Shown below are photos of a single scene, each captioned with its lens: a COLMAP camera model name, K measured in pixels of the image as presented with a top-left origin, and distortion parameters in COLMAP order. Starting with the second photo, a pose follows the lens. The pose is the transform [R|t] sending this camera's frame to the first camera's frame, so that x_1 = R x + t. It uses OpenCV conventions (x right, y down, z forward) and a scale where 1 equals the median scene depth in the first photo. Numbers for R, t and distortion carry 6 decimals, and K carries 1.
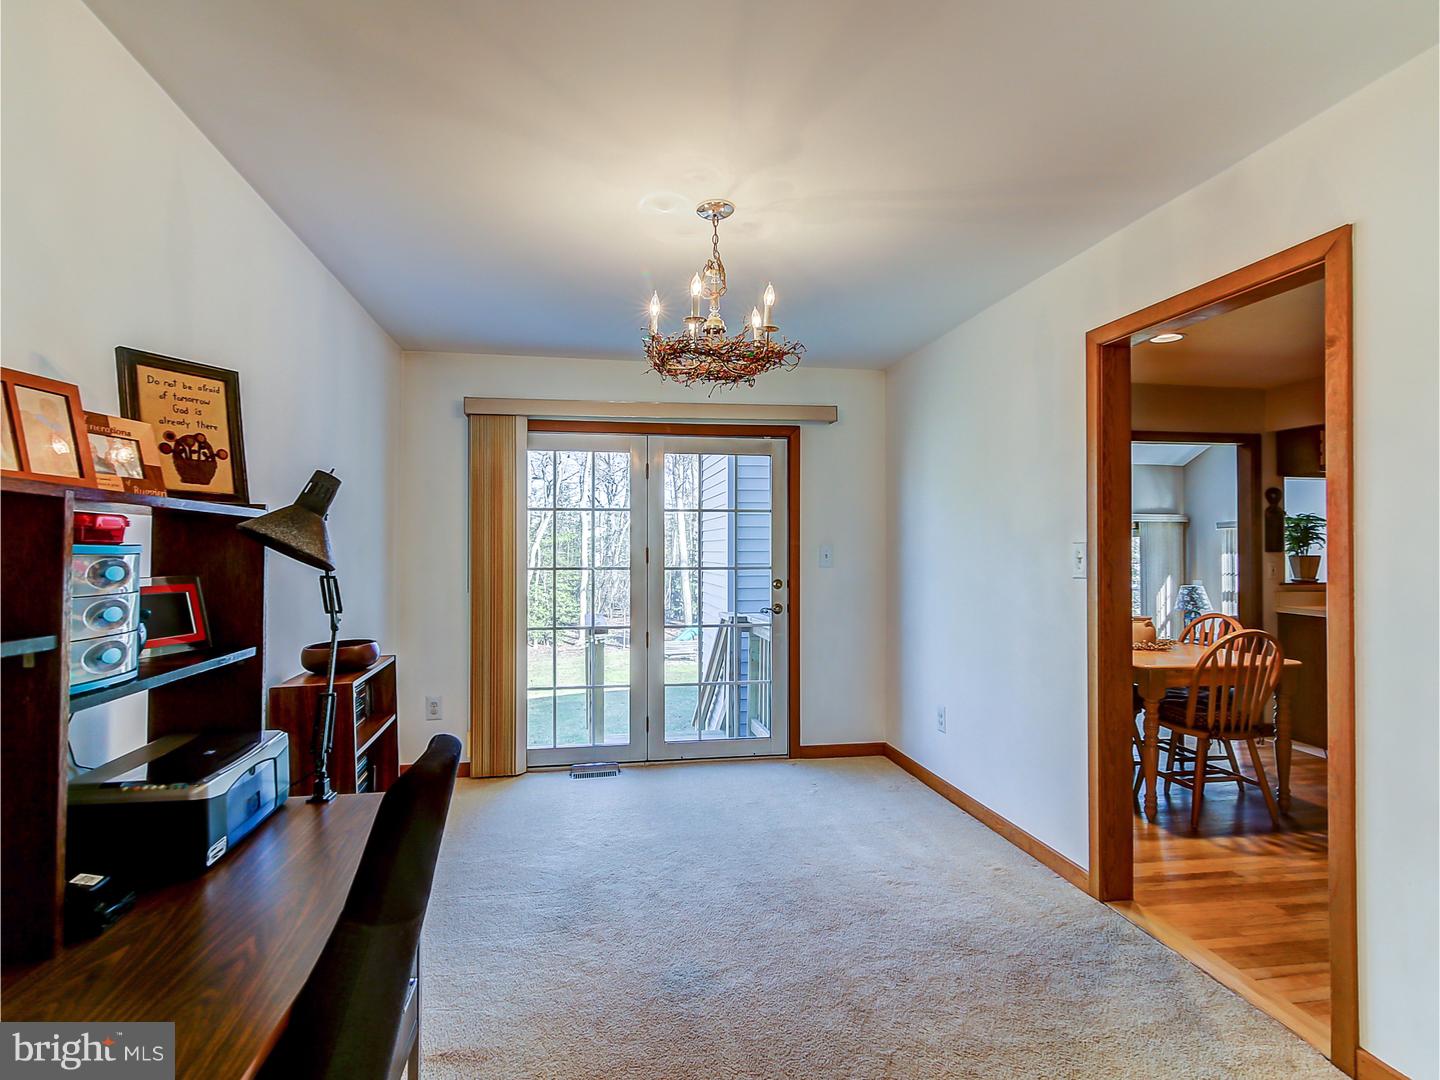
lens RADIAL K [[732.6, 0, 689.9], [0, 732.6, 543.4], [0, 0, 1]] dist [-0.000471, -0.000078]
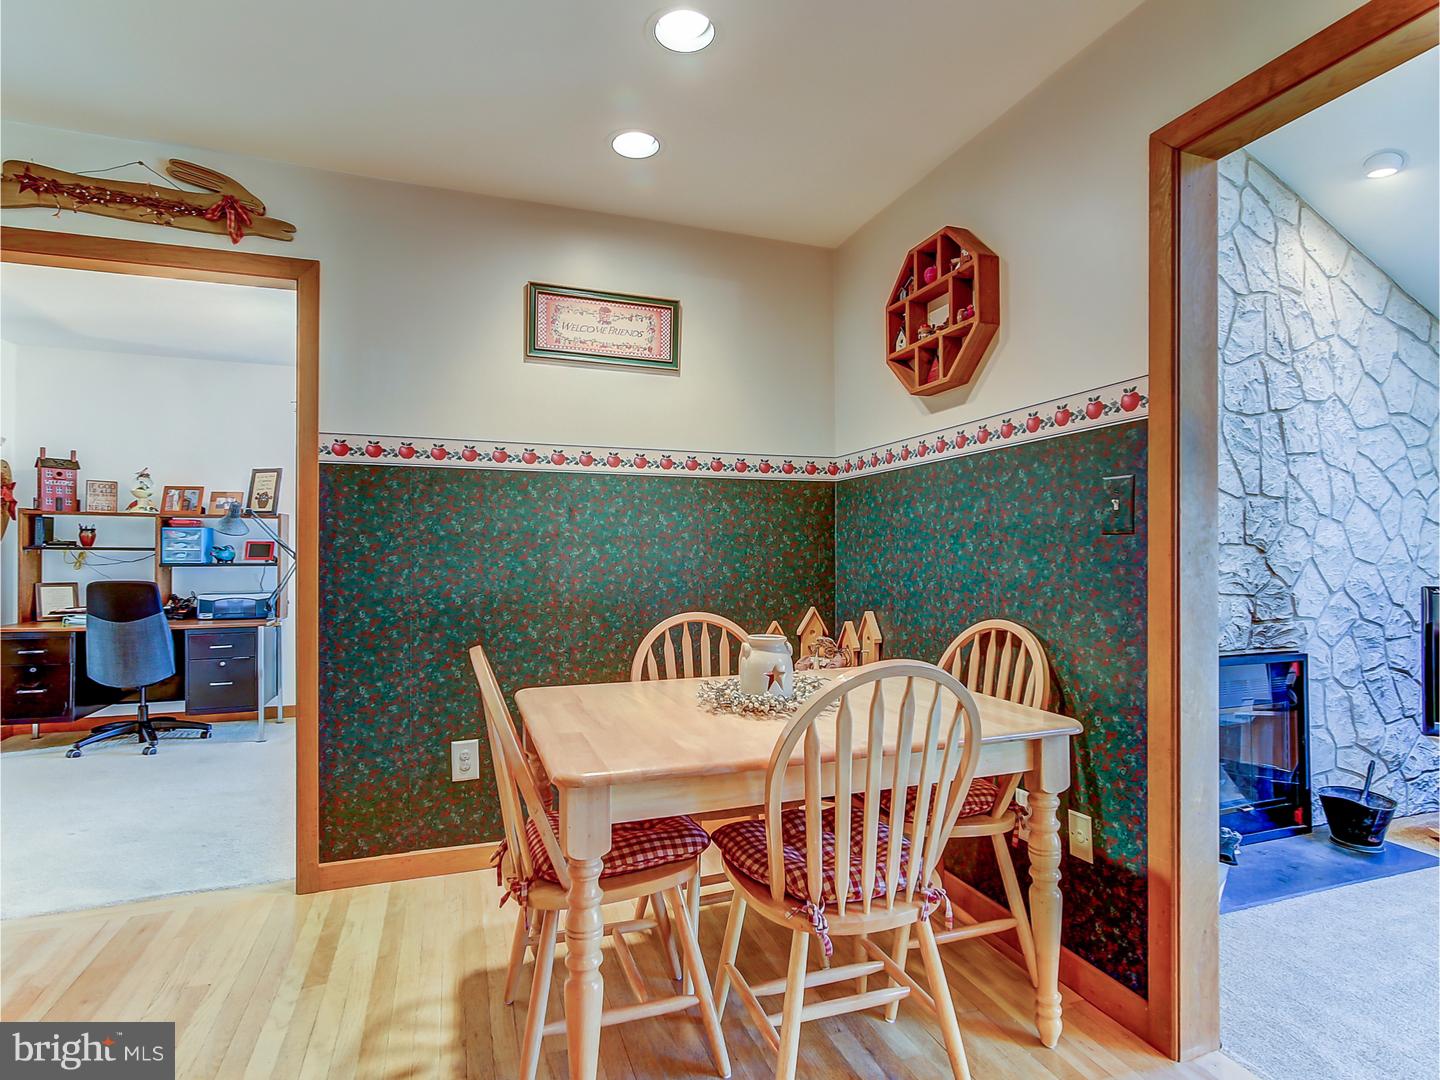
lens RADIAL K [[744.5, 0, 717.3], [0, 744.5, 557.6], [0, 0, 1]] dist [-0.000635, -0.000077]
pose [[0.191634, 0.001306, -0.981466, 2.683343], [0.006818, 0.999973, 0.002661, 0.123716], [0.981443, -0.007202, 0.191620, 2.241535]]
